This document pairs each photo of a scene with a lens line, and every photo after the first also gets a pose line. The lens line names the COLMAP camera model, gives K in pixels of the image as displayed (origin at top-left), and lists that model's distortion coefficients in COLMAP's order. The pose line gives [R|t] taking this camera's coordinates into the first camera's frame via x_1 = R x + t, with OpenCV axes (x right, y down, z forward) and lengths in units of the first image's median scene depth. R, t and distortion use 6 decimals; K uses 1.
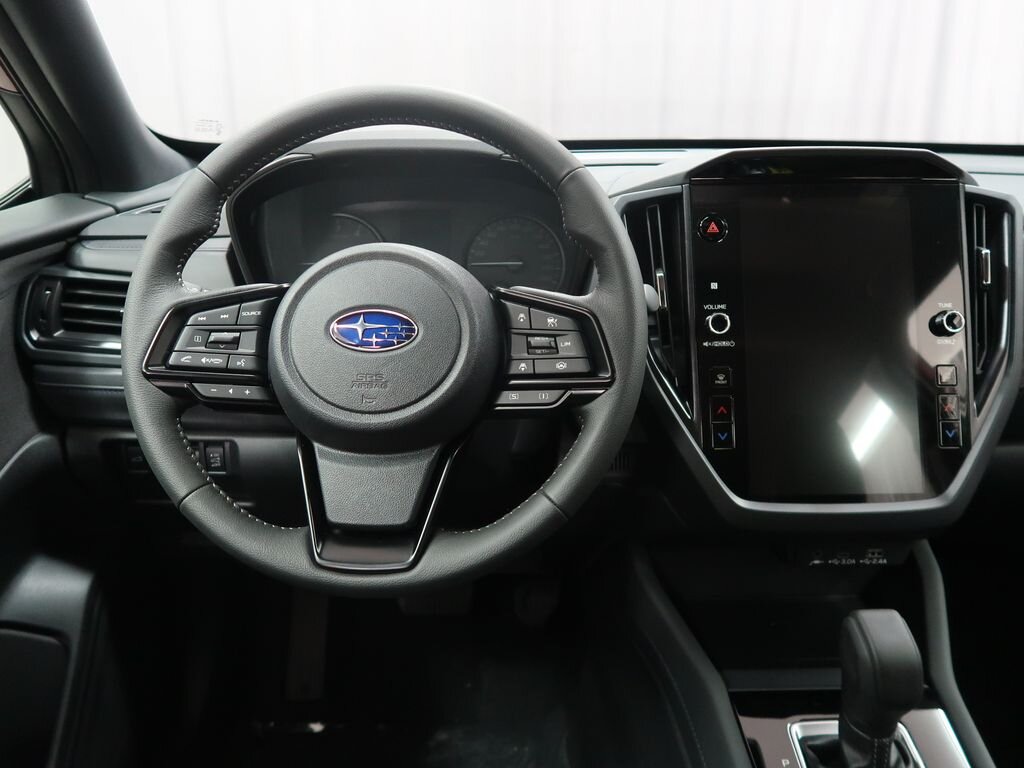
lens RADIAL K [[792.7, 0, 518.1], [0, 792.7, 382.7], [0, 0, 1]] dist [-0.021389, -0.022666]
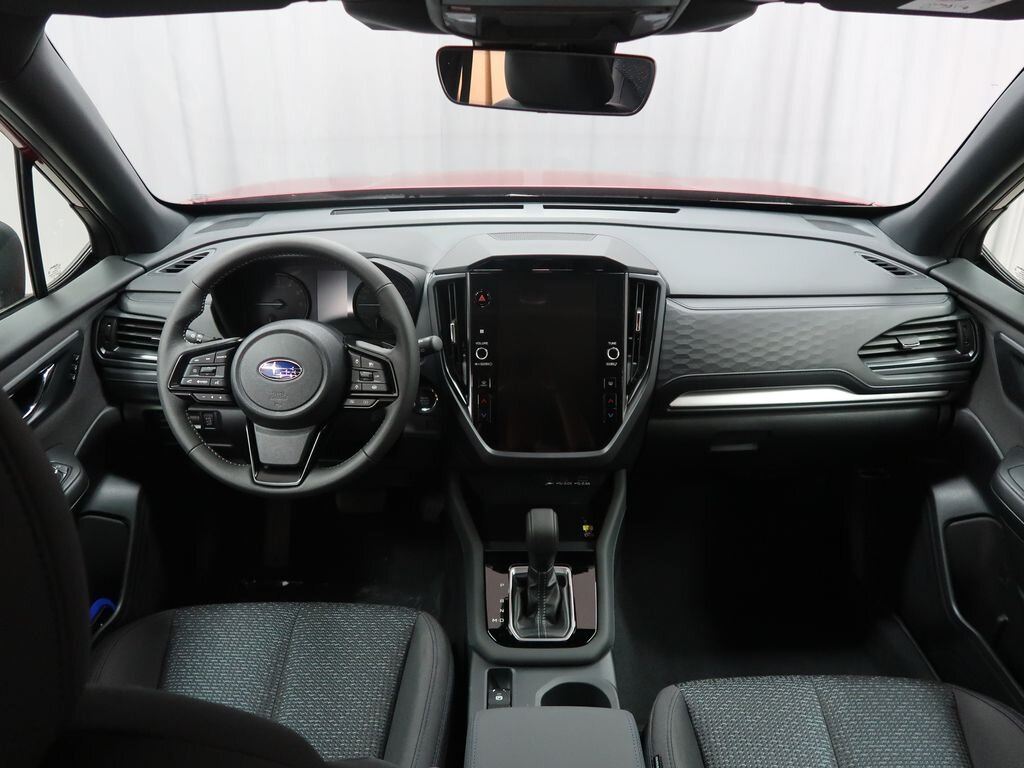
lens RADIAL K [[792.7, 0, 517.6], [0, 792.7, 380.8], [0, 0, 1]] dist [-0.021389, -0.022666]
pose [[0.999883, 0.010747, -0.010861, 0.417905], [-0.009506, 0.994056, 0.108455, -0.246725], [0.011962, -0.108340, 0.994042, -0.944635]]
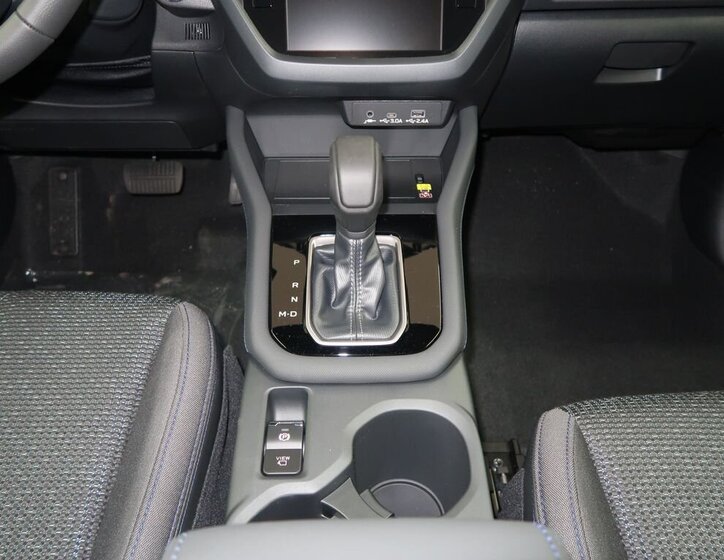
lens RADIAL K [[594.8, 0, 362.9], [0, 594.8, 279.8], [0, 0, 1]] dist [-0.037970, -0.002961]
pose [[0.999986, 0.002980, 0.004317, 0.470514], [-0.004289, 0.938305, 0.345784, 0.182241], [-0.003020, -0.345797, 0.938304, 0.080580]]
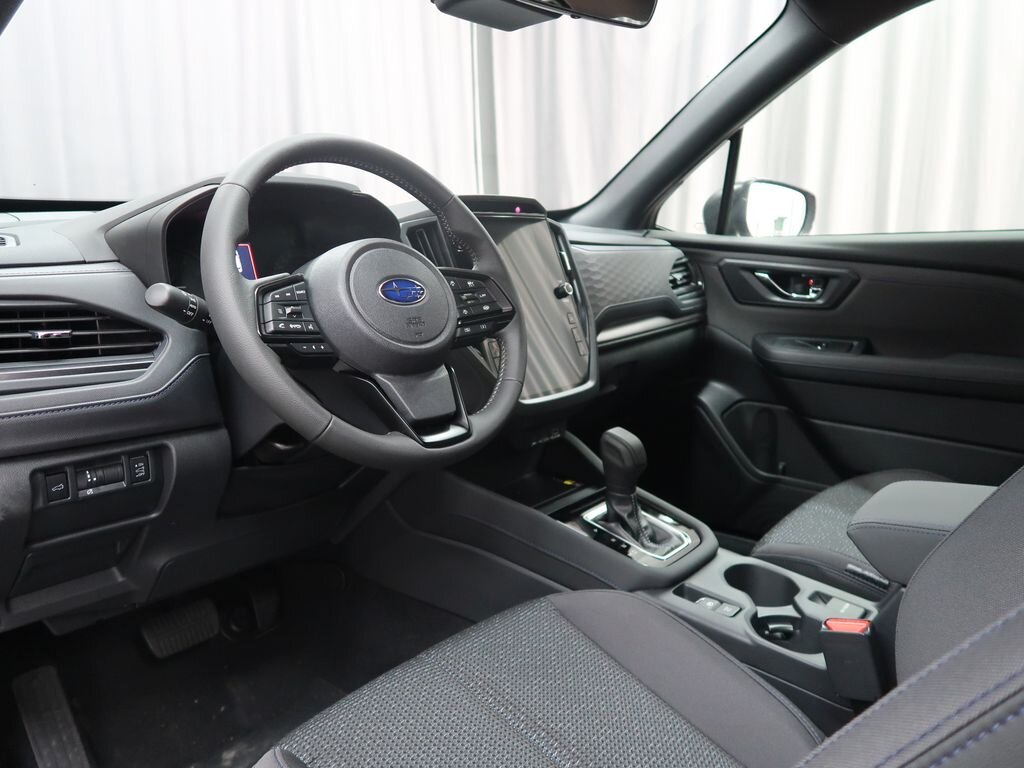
lens RADIAL K [[792.7, 0, 509.8], [0, 792.7, 383.5], [0, 0, 1]] dist [-0.021389, -0.022666]
pose [[0.646855, -0.142707, 0.749142, -1.107254], [0.242873, 0.969736, -0.024982, 0.174828], [-0.722905, 0.198106, 0.661938, -0.088209]]
